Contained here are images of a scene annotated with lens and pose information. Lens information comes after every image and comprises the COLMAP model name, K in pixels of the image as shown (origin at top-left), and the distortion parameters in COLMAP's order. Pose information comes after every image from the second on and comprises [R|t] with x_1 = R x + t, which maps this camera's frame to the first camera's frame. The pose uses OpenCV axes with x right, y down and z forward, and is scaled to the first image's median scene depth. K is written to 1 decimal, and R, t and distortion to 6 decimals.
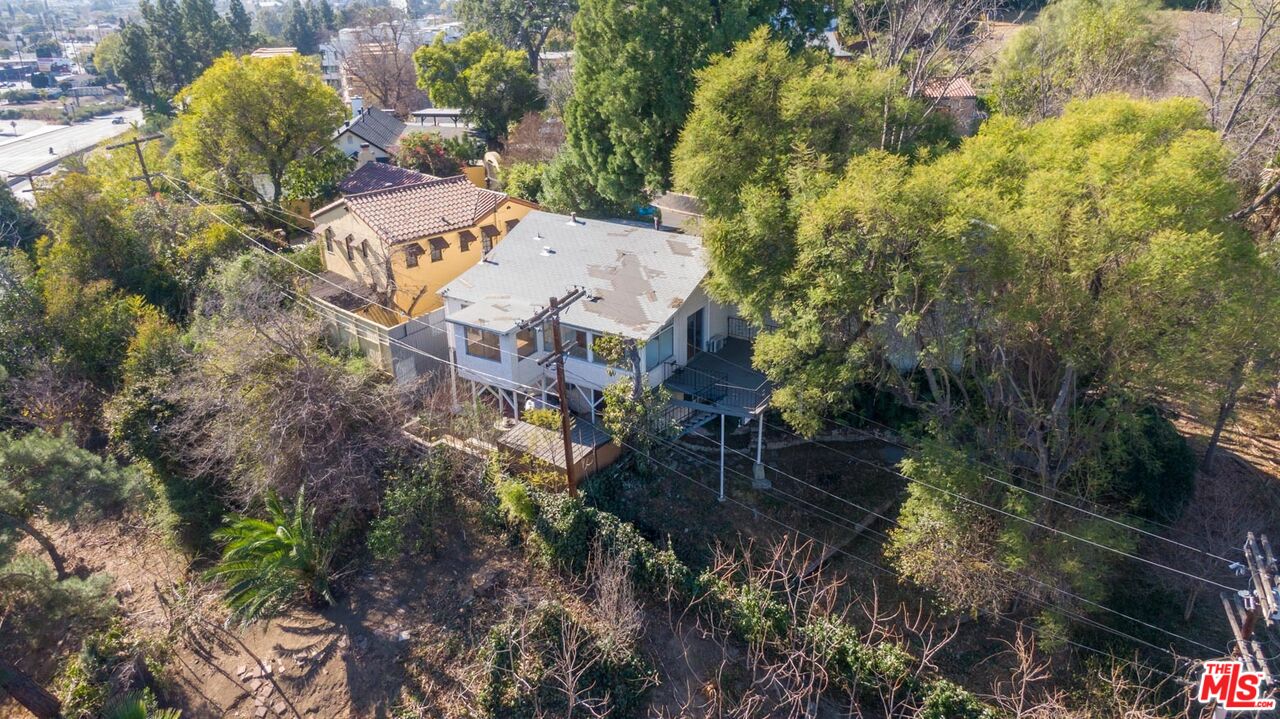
lens RADIAL K [[921.3, 0, 637.5], [0, 921.3, 366.4], [0, 0, 1]] dist [0.054968, -0.103209]
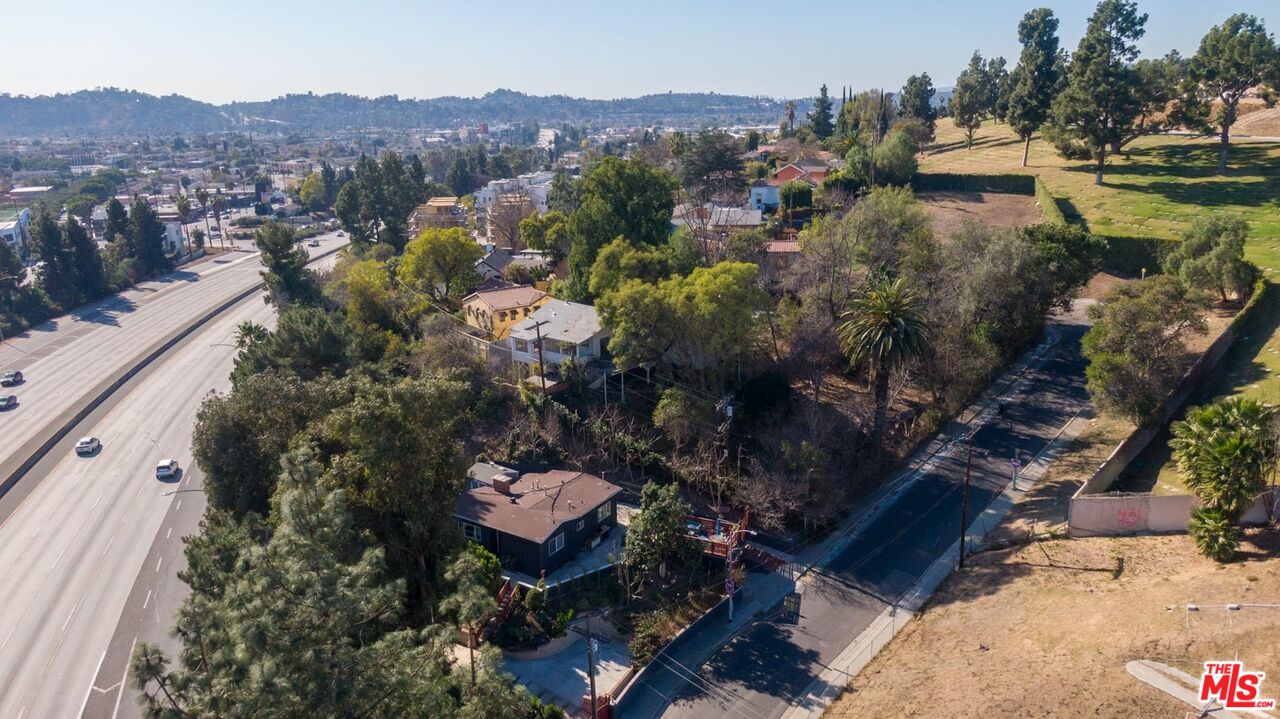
lens RADIAL K [[921.6, 0, 641.3], [0, 921.6, 360.6], [0, 0, 1]] dist [0.004653, -0.058742]
pose [[0.990511, 0.038106, -0.132045, 0.372405], [-0.055384, 0.989999, -0.129751, 0.244152], [0.125780, 0.135833, 0.982715, -1.103747]]
